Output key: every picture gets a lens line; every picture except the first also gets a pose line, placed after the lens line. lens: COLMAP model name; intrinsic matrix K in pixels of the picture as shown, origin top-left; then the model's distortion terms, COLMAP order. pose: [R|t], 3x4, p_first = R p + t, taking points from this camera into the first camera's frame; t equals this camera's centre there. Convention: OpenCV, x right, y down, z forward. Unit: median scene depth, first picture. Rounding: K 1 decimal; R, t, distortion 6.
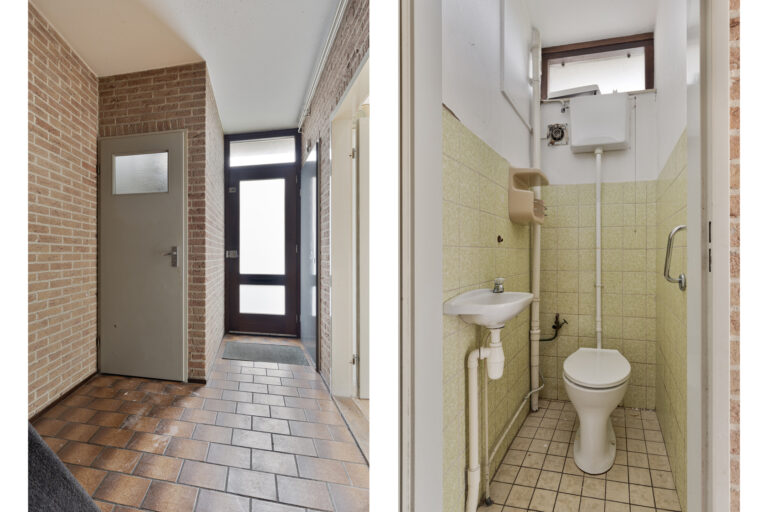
lens RADIAL K [[418.2, 0, 384.0], [0, 418.2, 256.0], [0, 0, 1]] dist [0.000699, -0.000007]
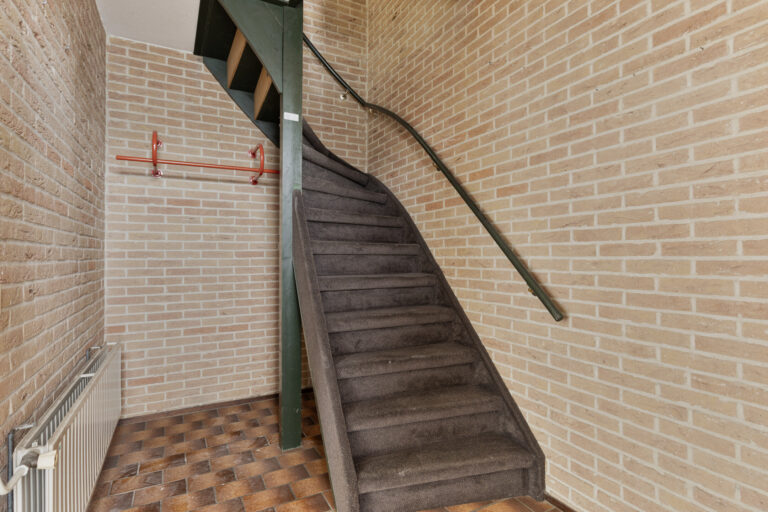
lens RADIAL K [[398.4, 0, 384.0], [0, 398.4, 256.0], [0, 0, 1]] dist [0.017476, -0.000158]
pose [[-0.983267, -0.009167, -0.181942, -0.354168], [-0.013576, 0.999643, 0.023001, -0.037252], [0.181666, 0.025087, -0.983040, 1.396399]]
